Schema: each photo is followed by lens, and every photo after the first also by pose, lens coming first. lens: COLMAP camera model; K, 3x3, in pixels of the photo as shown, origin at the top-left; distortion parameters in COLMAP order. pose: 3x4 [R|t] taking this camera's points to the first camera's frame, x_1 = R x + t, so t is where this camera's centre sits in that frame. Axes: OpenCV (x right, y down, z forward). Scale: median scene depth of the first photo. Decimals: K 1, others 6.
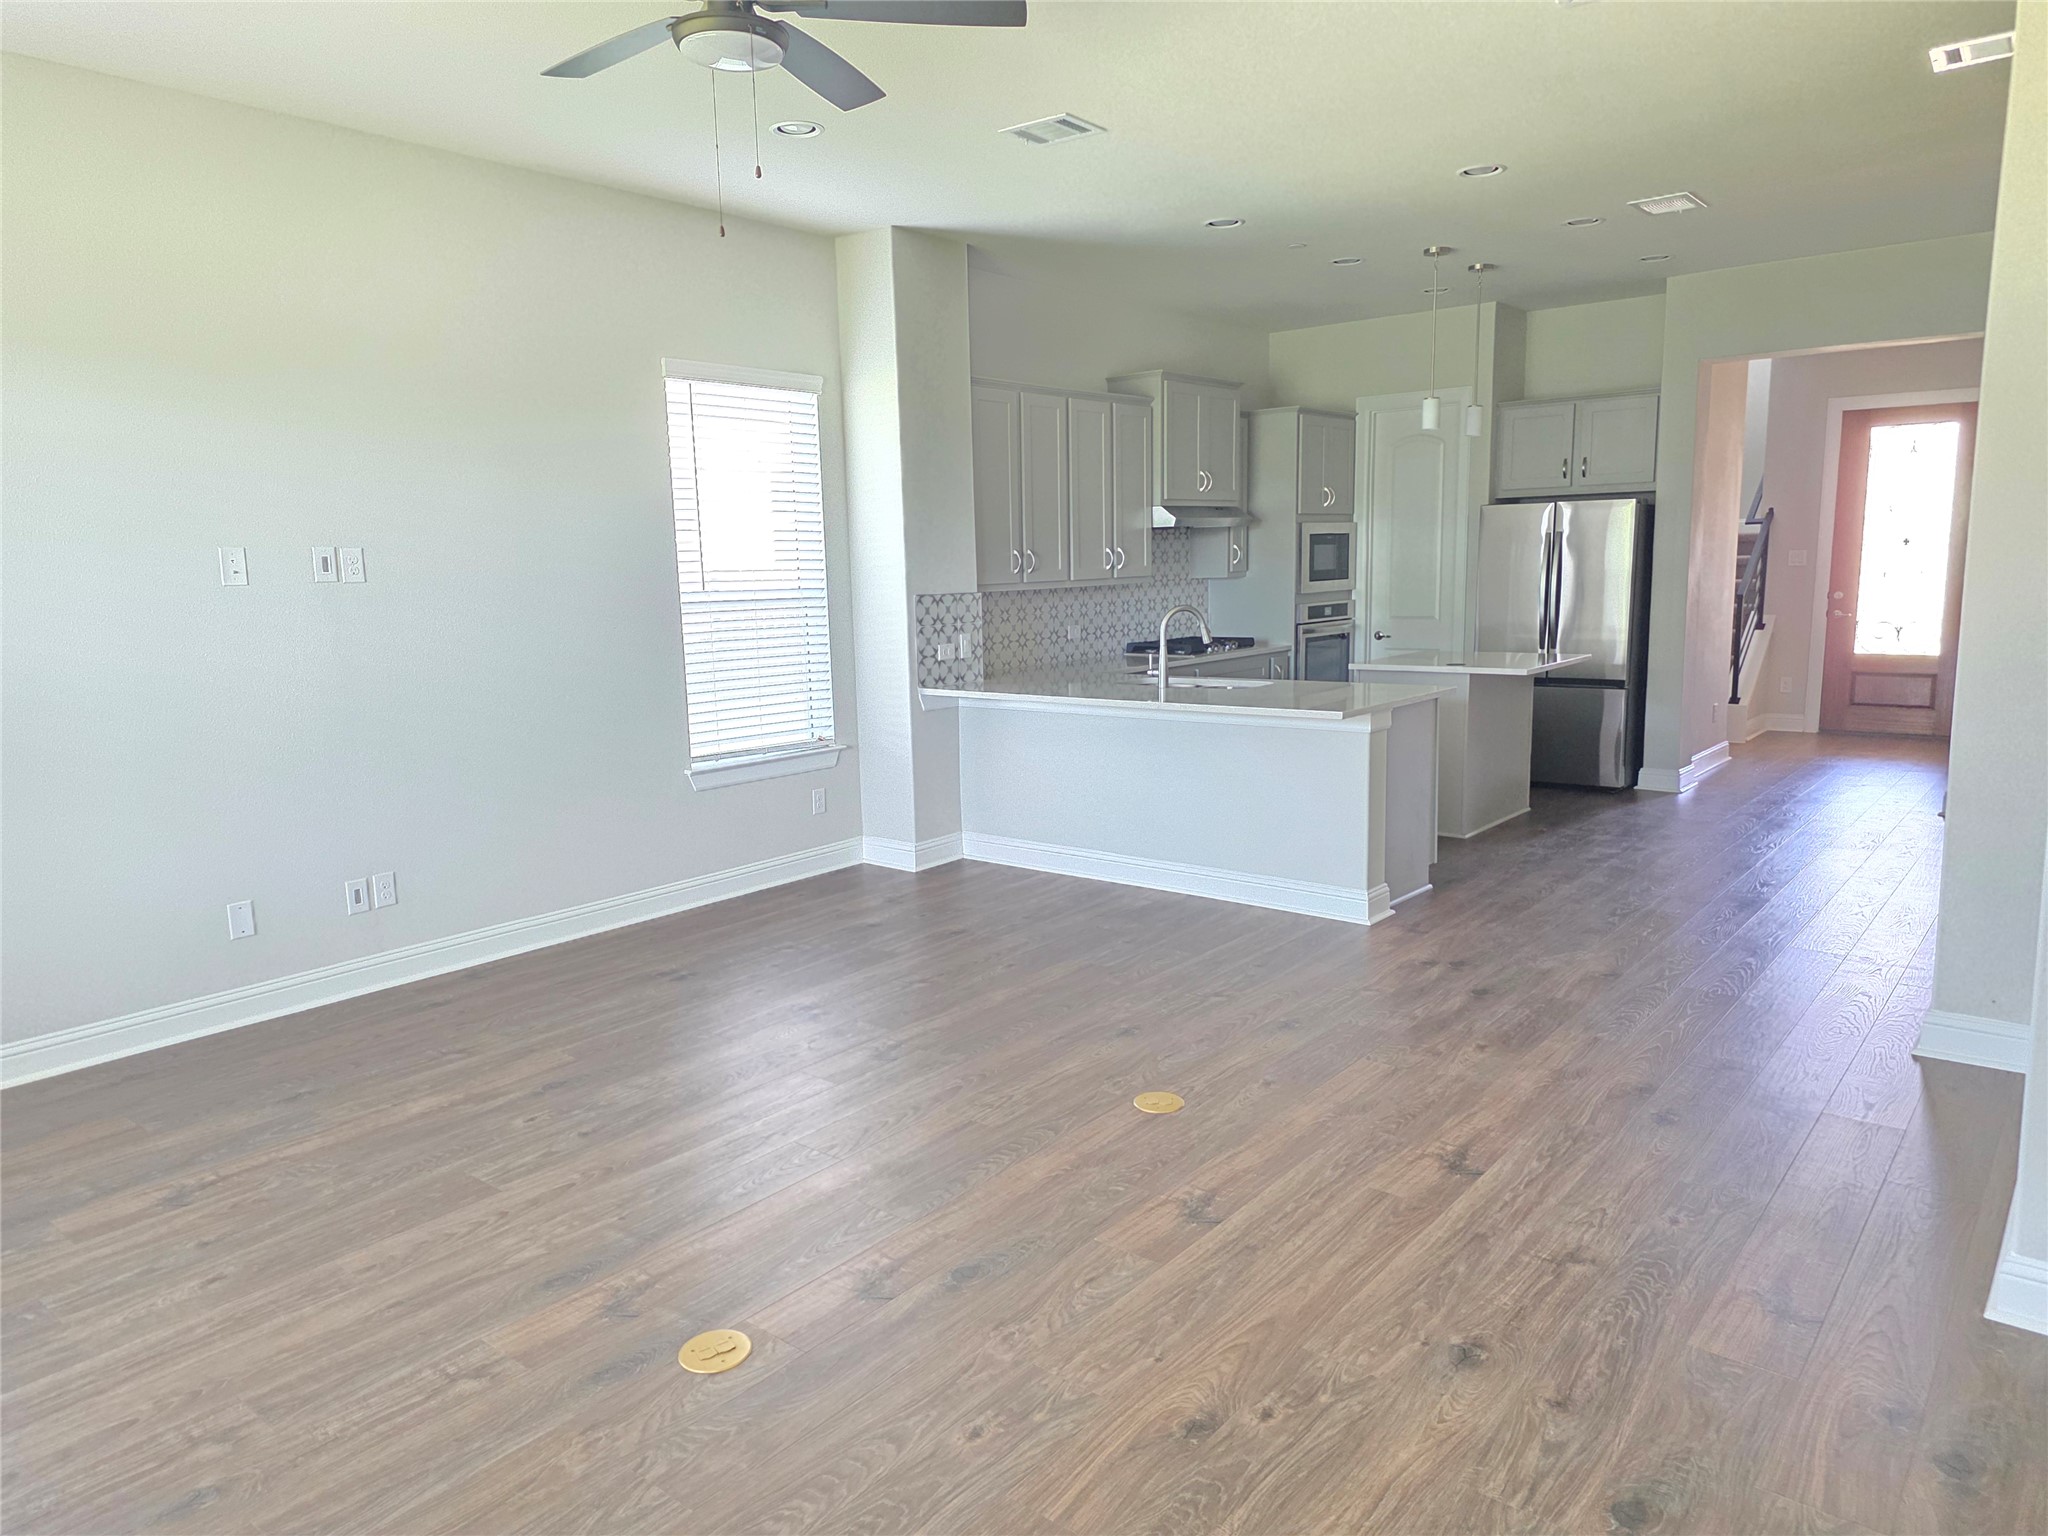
lens RADIAL K [[1341.2, 0, 1027.6], [0, 1341.2, 794.9], [0, 0, 1]] dist [0.081539, 0.002545]
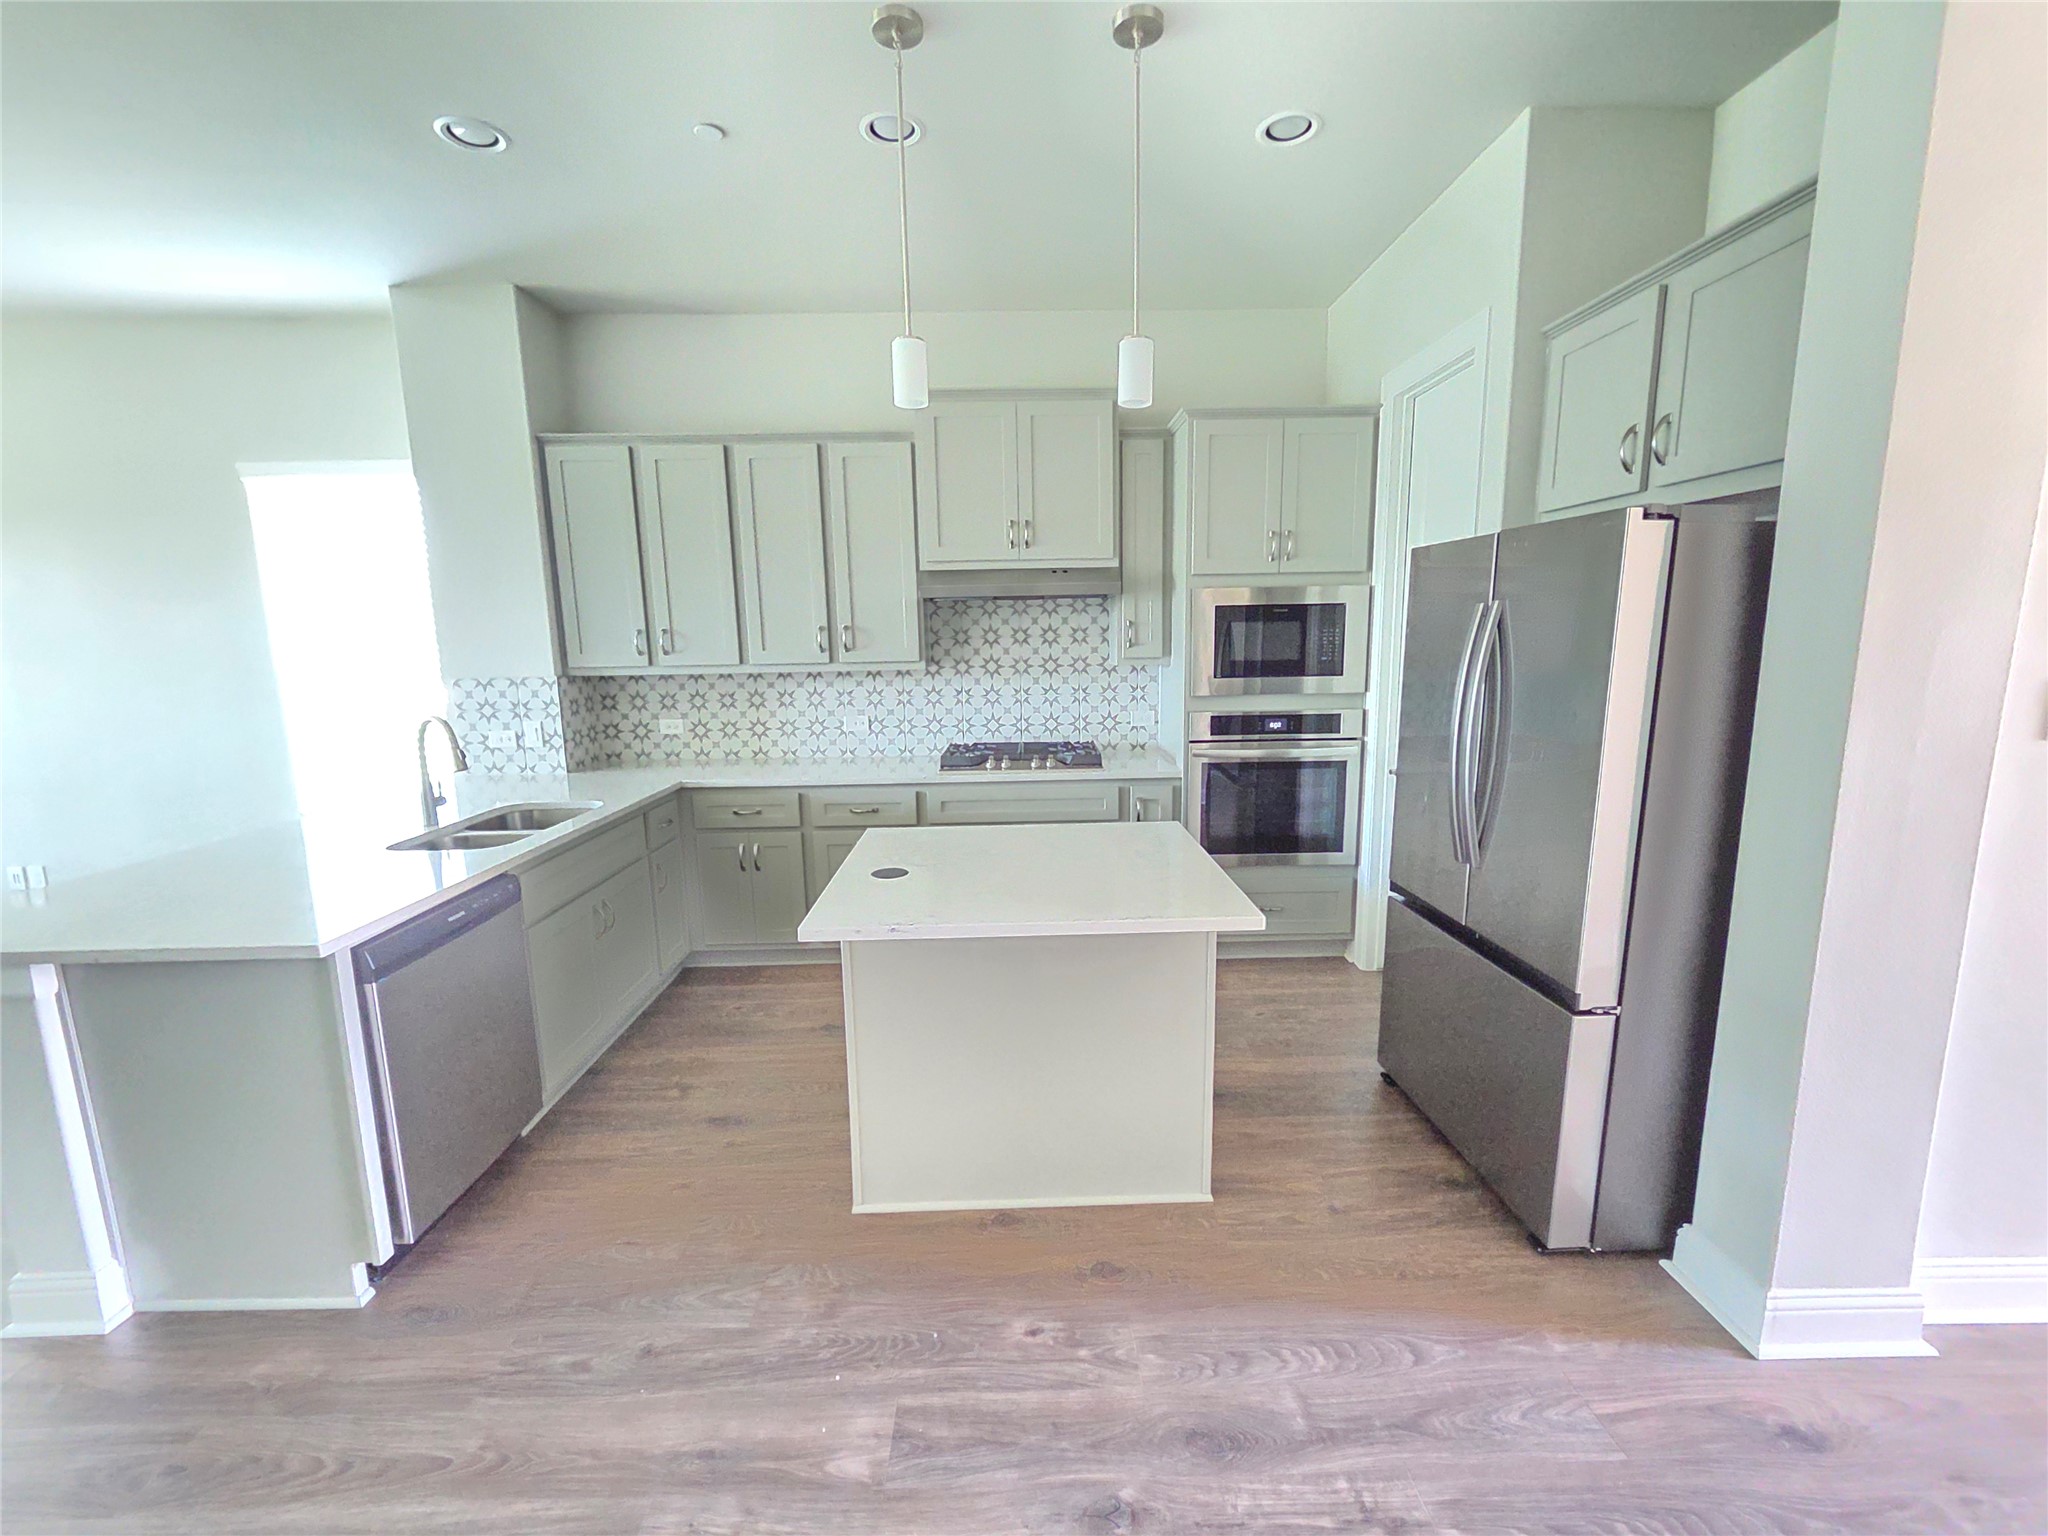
lens RADIAL K [[843.3, 0, 1028.5], [0, 843.3, 775.7], [0, 0, 1]] dist [-0.001274, 0.000017]
pose [[0.663440, 0.142029, -0.734626, 0.454392], [-0.132138, 0.988627, 0.071803, -0.128098], [0.736469, 0.049436, 0.674662, 0.656606]]
